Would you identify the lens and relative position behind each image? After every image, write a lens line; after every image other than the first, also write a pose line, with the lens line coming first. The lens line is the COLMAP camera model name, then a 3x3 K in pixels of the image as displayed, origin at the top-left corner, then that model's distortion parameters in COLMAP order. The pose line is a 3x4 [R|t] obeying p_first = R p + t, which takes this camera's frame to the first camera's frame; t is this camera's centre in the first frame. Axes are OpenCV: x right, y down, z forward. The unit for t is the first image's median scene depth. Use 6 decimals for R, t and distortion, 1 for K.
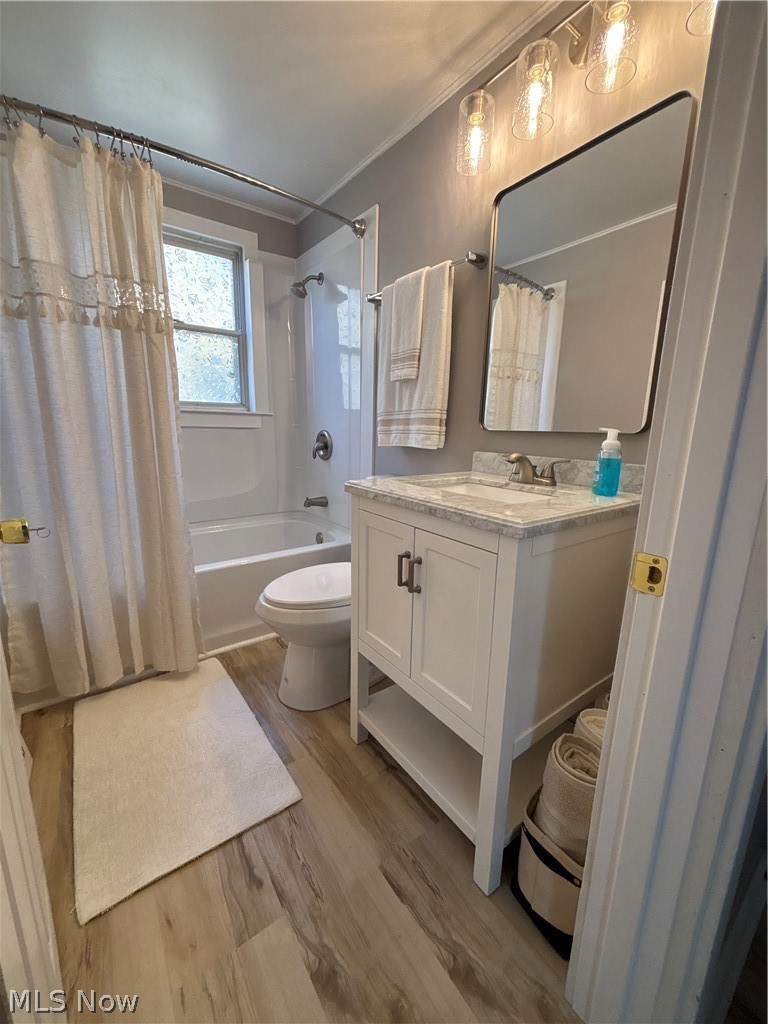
lens RADIAL K [[411.8, 0, 384.4], [0, 411.8, 513.3], [0, 0, 1]] dist [-0.003690, 0.002781]
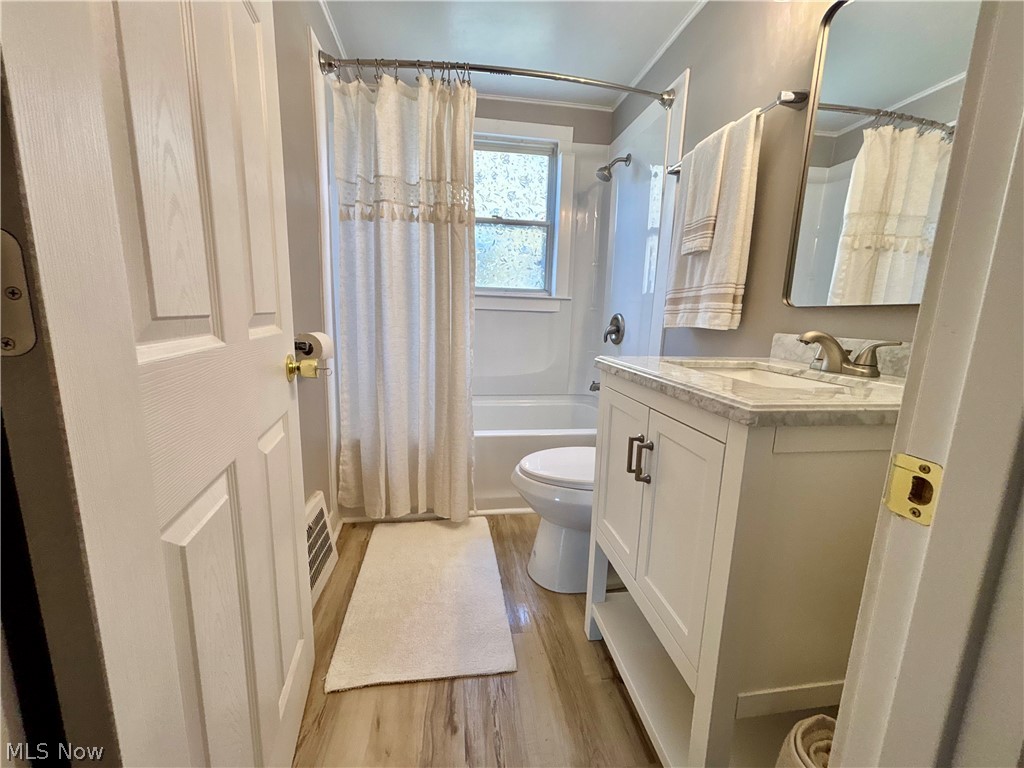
lens RADIAL K [[411.8, 0, 512.2], [0, 411.8, 387.8], [0, 0, 1]] dist [-0.003690, 0.002781]
pose [[0.884139, 0.089728, -0.458527, 0.156279], [-0.110714, 0.993670, -0.019032, 0.030880], [0.453917, 0.067592, 0.888476, 0.058984]]
